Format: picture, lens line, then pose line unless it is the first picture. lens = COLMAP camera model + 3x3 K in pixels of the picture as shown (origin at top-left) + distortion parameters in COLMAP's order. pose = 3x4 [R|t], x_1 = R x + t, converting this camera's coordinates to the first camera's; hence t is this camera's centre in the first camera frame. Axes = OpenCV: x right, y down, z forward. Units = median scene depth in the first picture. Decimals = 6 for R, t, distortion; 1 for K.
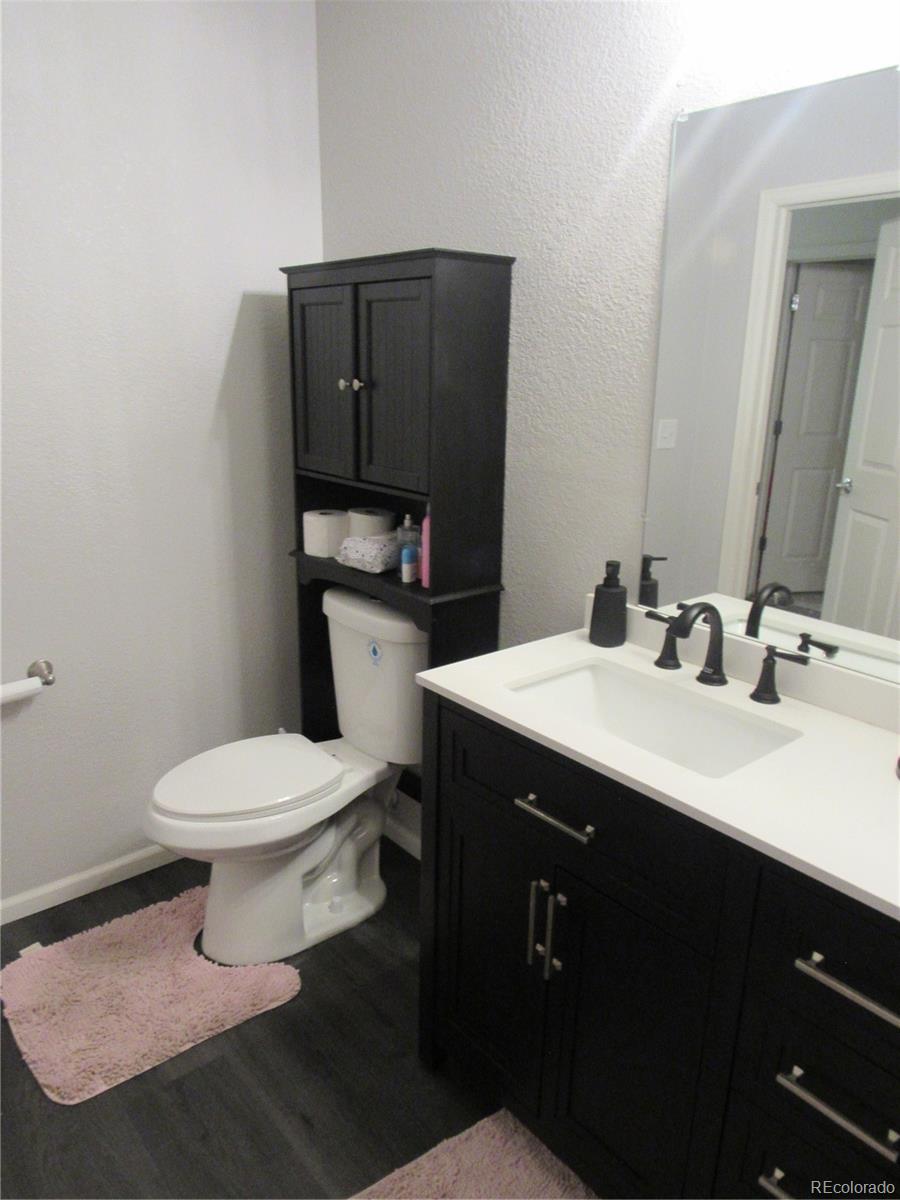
lens RADIAL K [[869.3, 0, 450.0], [0, 869.3, 600.0], [0, 0, 1]] dist [-0.027454, 0.000542]
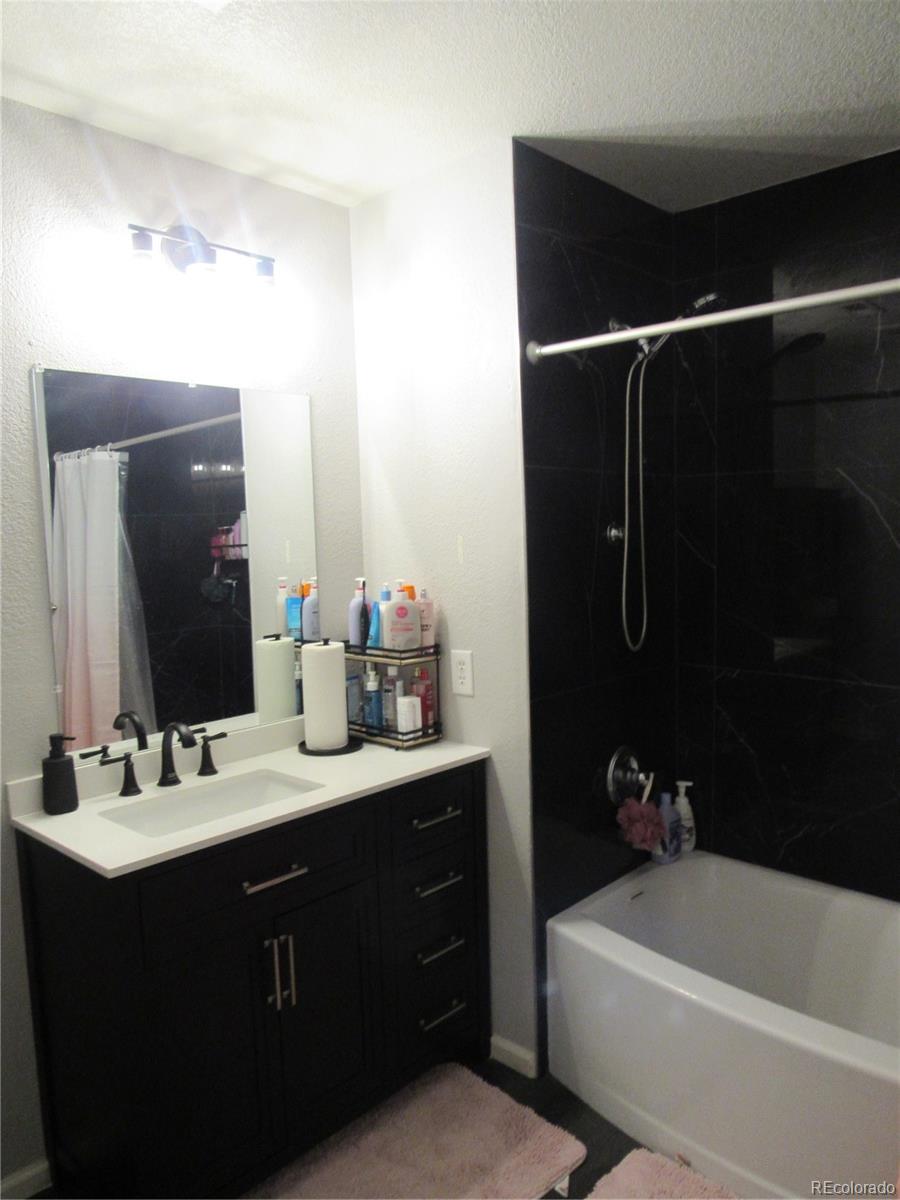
lens RADIAL K [[869.3, 0, 450.0], [0, 869.3, 600.0], [0, 0, 1]] dist [-0.027454, 0.000542]
pose [[-0.136826, -0.109878, 0.984482, -0.996282], [0.279233, 0.949250, 0.144754, -0.235218], [-0.950425, 0.294706, -0.099201, 0.604762]]
